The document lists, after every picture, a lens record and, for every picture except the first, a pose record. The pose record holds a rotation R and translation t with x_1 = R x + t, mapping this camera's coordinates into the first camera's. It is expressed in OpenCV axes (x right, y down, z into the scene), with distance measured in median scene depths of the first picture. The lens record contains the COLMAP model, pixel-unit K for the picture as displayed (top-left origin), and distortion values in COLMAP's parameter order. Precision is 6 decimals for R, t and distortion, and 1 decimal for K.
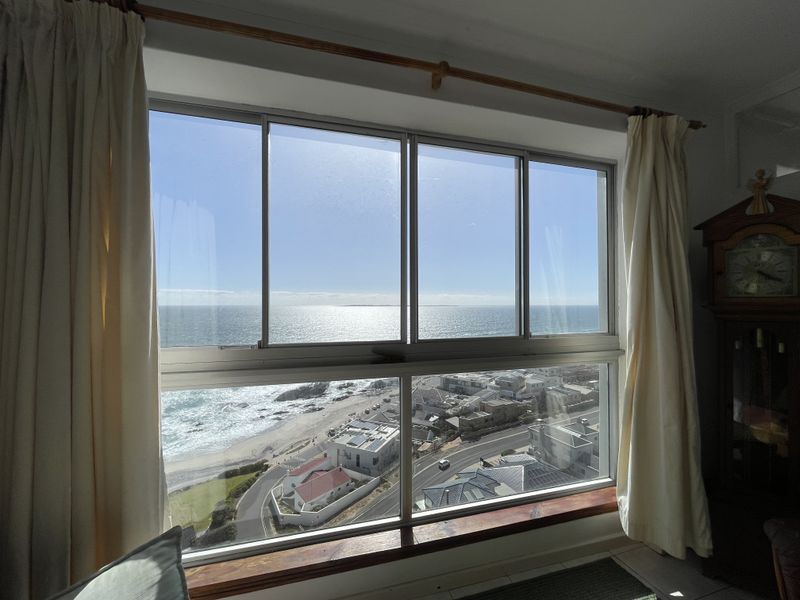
lens RADIAL K [[324.3, 0, 400.0], [0, 324.3, 300.0], [0, 0, 1]] dist [-0.001252, -0.000104]
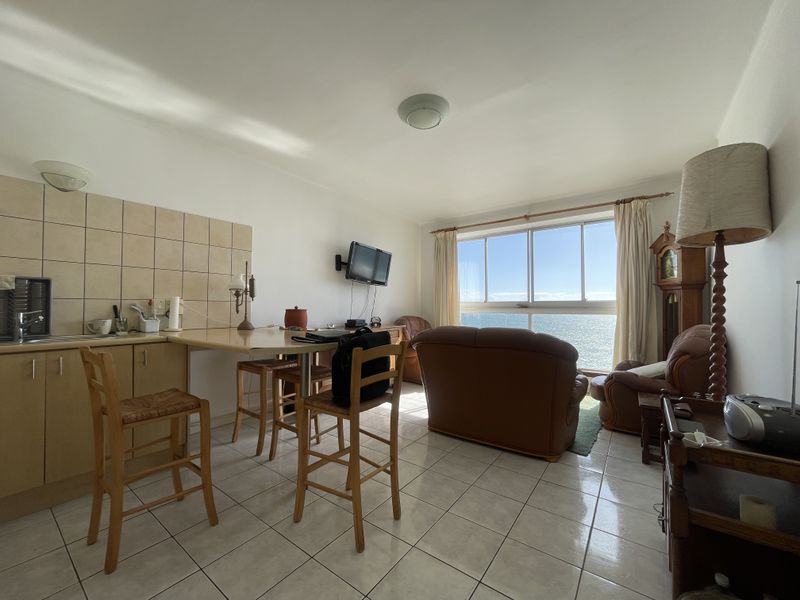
lens RADIAL K [[324.3, 0, 400.0], [0, 324.3, 300.0], [0, 0, 1]] dist [-0.001252, -0.000104]
pose [[0.613111, -0.012756, -0.789894, 1.579739], [-0.001847, 0.999844, -0.017581, 0.166738], [0.789995, 0.012238, 0.612992, -1.660995]]
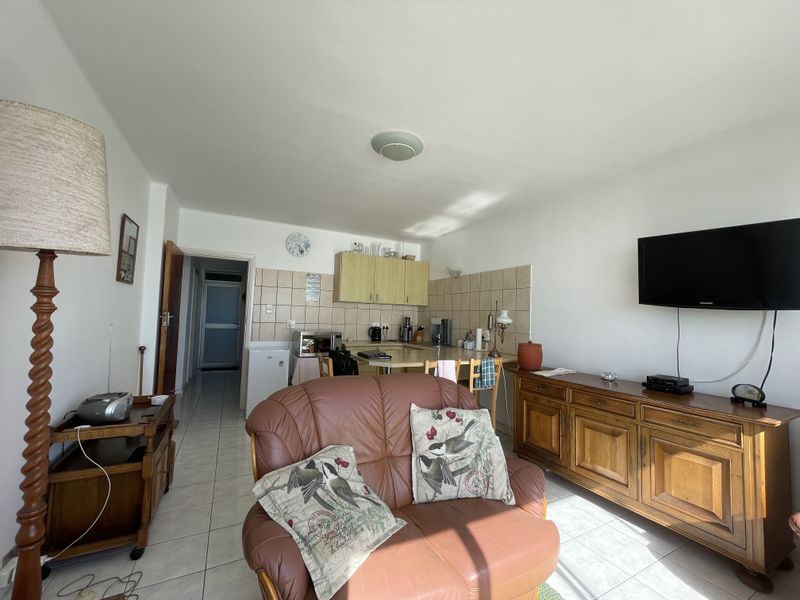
lens RADIAL K [[324.3, 0, 400.0], [0, 324.3, 300.0], [0, 0, 1]] dist [-0.001252, -0.000104]
pose [[-0.976525, -0.042587, -0.211154, 0.778628], [-0.031584, 0.997975, -0.055211, 0.067568], [0.213078, -0.047245, -0.975892, 0.669389]]
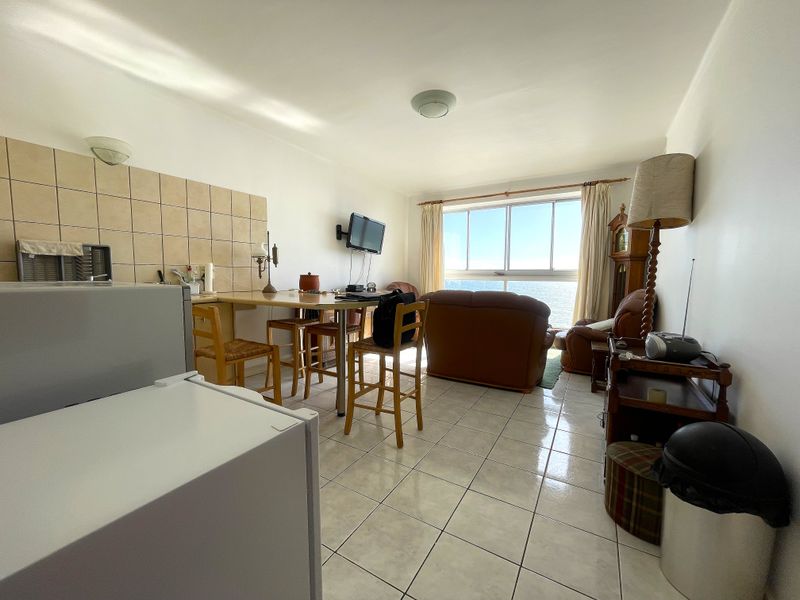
lens RADIAL K [[324.3, 0, 400.0], [0, 324.3, 300.0], [0, 0, 1]] dist [-0.001252, -0.000104]
pose [[0.686769, 0.066725, -0.723807, 1.666010], [-0.009321, 0.996504, 0.083020, 0.169524], [0.726816, -0.050269, 0.684990, -2.016940]]
